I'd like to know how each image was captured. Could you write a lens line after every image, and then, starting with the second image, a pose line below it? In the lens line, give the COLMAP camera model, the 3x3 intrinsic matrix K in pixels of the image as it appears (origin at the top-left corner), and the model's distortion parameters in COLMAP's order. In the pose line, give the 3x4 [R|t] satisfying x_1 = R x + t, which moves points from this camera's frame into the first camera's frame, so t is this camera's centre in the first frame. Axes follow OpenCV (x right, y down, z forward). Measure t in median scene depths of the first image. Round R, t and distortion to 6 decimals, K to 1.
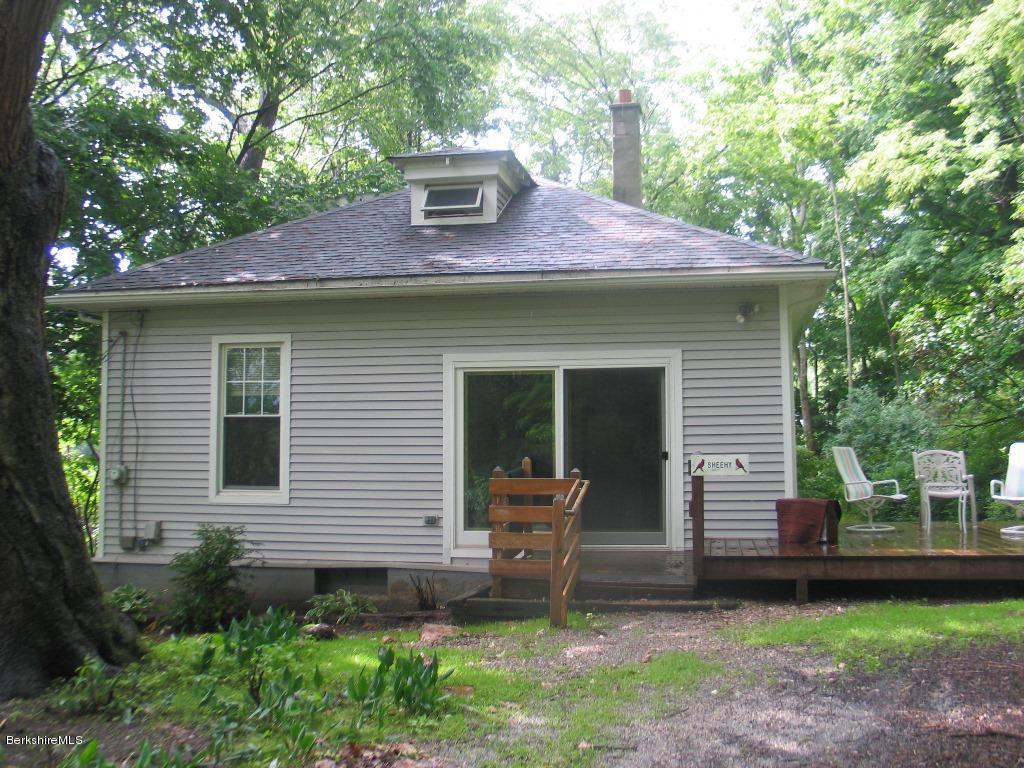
lens RADIAL K [[1025.7, 0, 512.0], [0, 1025.7, 384.0], [0, 0, 1]] dist [-0.009968, -0.005494]
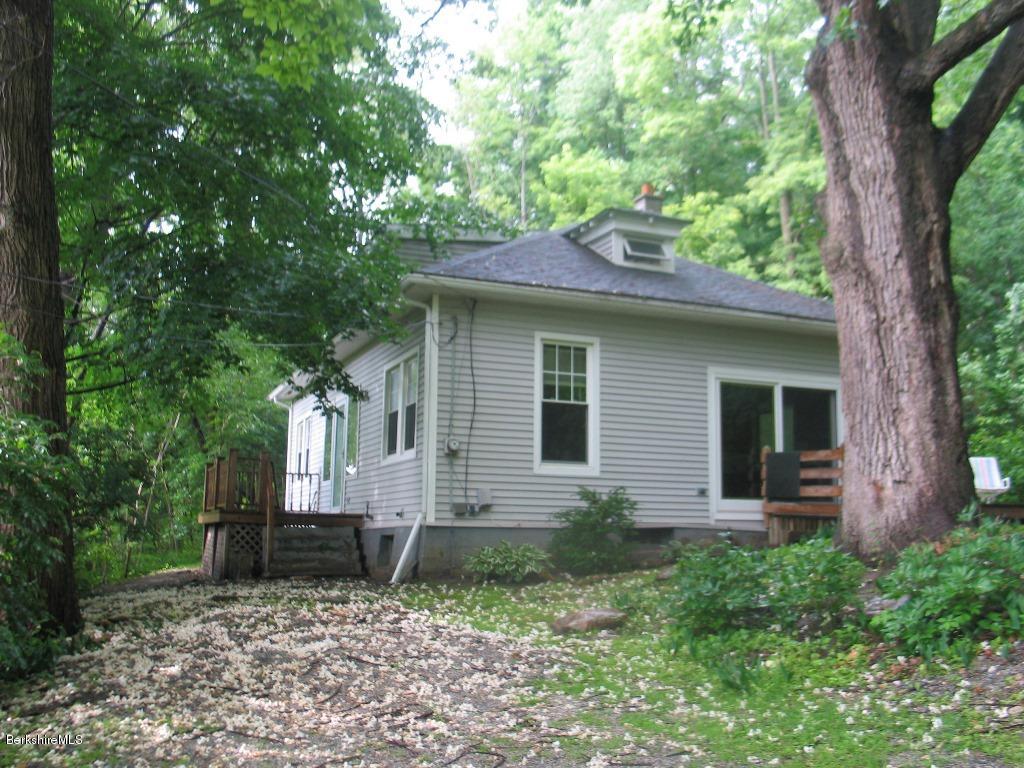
lens RADIAL K [[1025.7, 0, 512.0], [0, 1025.7, 384.0], [0, 0, 1]] dist [-0.009968, -0.005494]
pose [[0.798194, 0.095501, 0.594783, -1.013316], [-0.050717, 0.994502, -0.091619, 0.122538], [-0.600262, 0.042964, 0.798648, 0.087515]]
